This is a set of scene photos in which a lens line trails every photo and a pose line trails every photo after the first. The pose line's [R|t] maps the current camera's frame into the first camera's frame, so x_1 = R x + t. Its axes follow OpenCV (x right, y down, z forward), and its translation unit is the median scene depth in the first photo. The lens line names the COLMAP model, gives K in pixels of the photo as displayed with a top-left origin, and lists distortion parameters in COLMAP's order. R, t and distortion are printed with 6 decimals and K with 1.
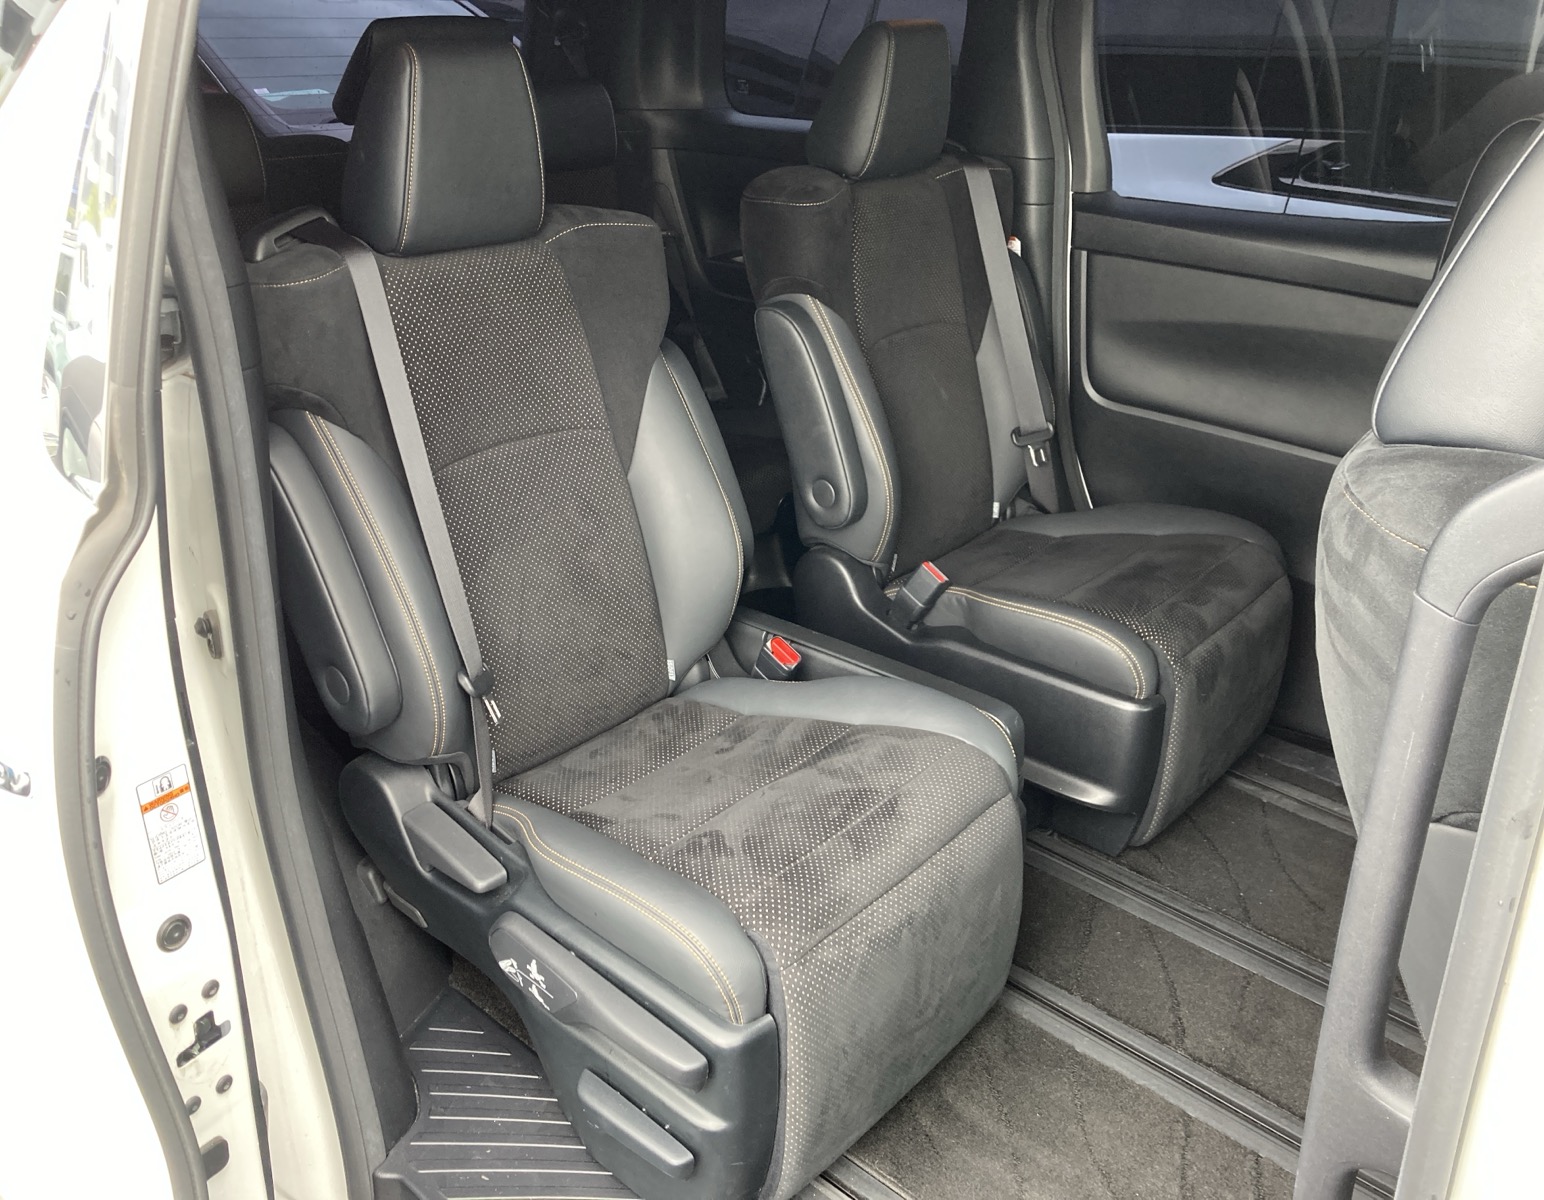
lens RADIAL K [[1322.4, 0, 765.0], [0, 1322.4, 601.6], [0, 0, 1]] dist [0.036476, -0.029020]
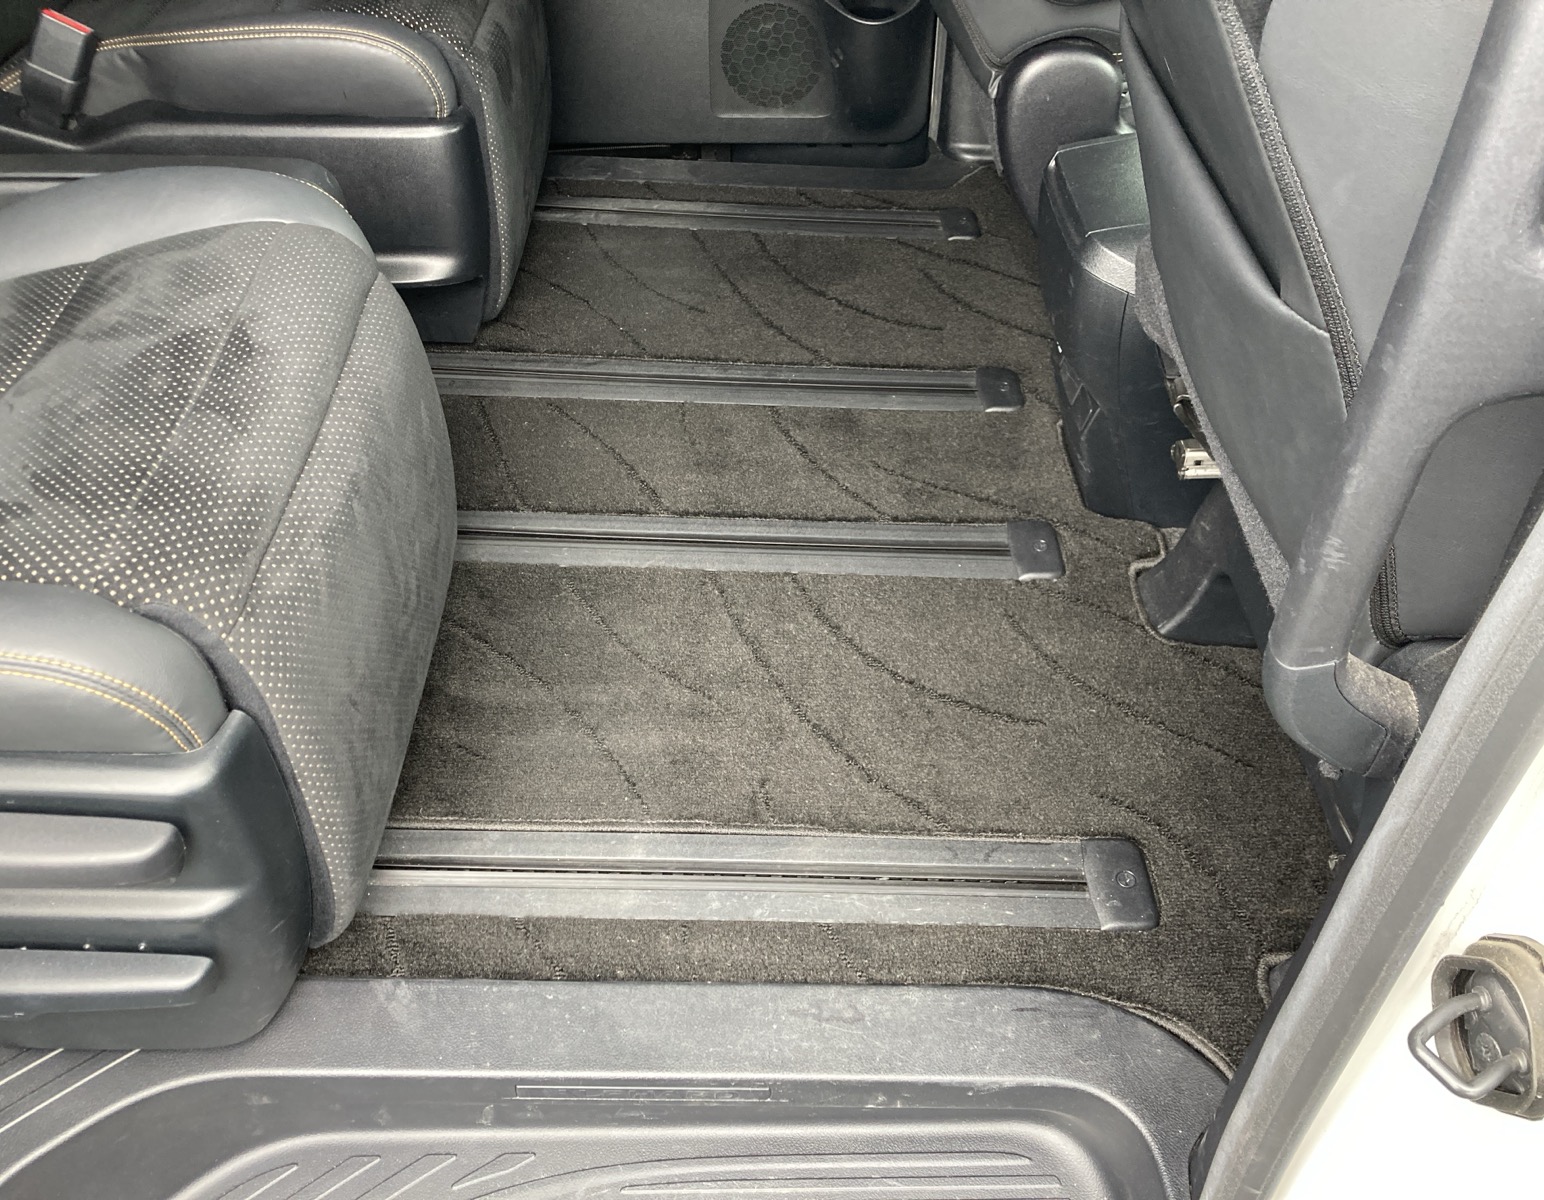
lens RADIAL K [[1322.4, 0, 769.7], [0, 1322.4, 590.2], [0, 0, 1]] dist [0.036476, -0.029020]
pose [[0.750086, -0.449201, 0.485376, -0.073469], [0.270135, 0.878015, 0.395116, 0.074865], [-0.603654, -0.165254, 0.779931, 0.329500]]
